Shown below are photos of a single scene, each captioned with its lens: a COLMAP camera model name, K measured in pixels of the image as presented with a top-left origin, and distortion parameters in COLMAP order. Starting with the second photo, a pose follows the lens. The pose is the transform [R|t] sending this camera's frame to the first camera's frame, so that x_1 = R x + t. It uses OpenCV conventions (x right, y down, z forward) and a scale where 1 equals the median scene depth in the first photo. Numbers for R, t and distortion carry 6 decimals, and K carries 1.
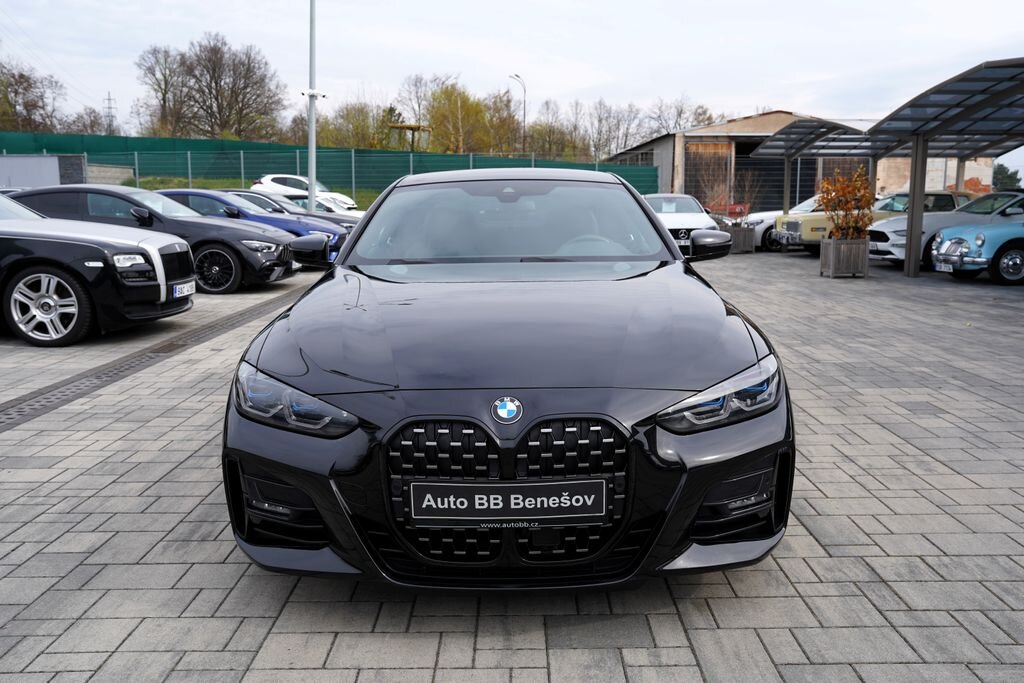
lens RADIAL K [[864.8, 0, 516.2], [0, 864.8, 342.8], [0, 0, 1]] dist [-0.011871, 0.004062]
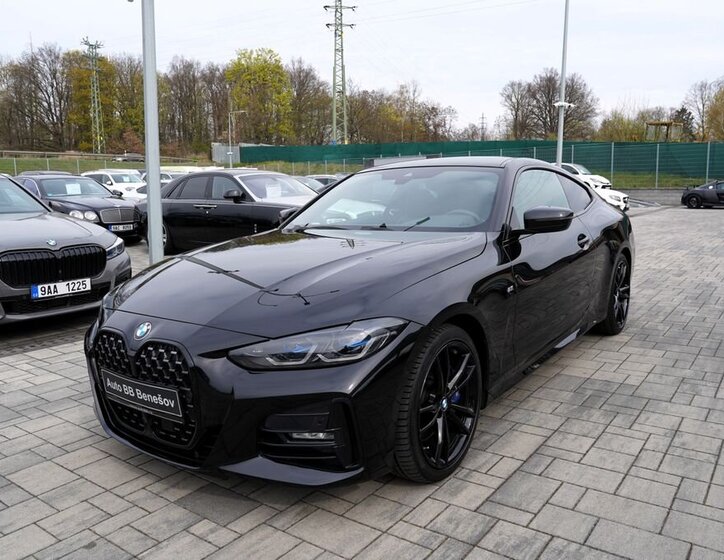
lens RADIAL K [[599.3, 0, 362.0], [0, 599.3, 280.0], [0, 0, 1]] dist [-0.060982, 0.014227]
pose [[0.801832, 0.076485, -0.592635, 0.665429], [-0.075647, 0.996788, 0.026294, -0.046818], [0.592742, 0.023747, 0.805042, 0.315936]]
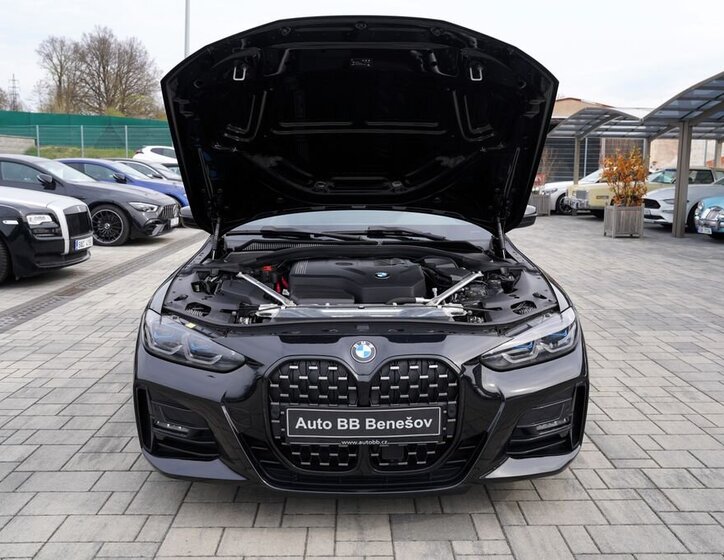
lens RADIAL K [[717.6, 0, 362.0], [0, 717.6, 280.0], [0, 0, 1]] dist [-0.008650, 0.004014]
pose [[0.999841, 0.009123, 0.015297, -0.022707], [-0.008991, 0.999922, -0.008680, -0.013440], [-0.015375, 0.008541, 0.999845, -0.038822]]
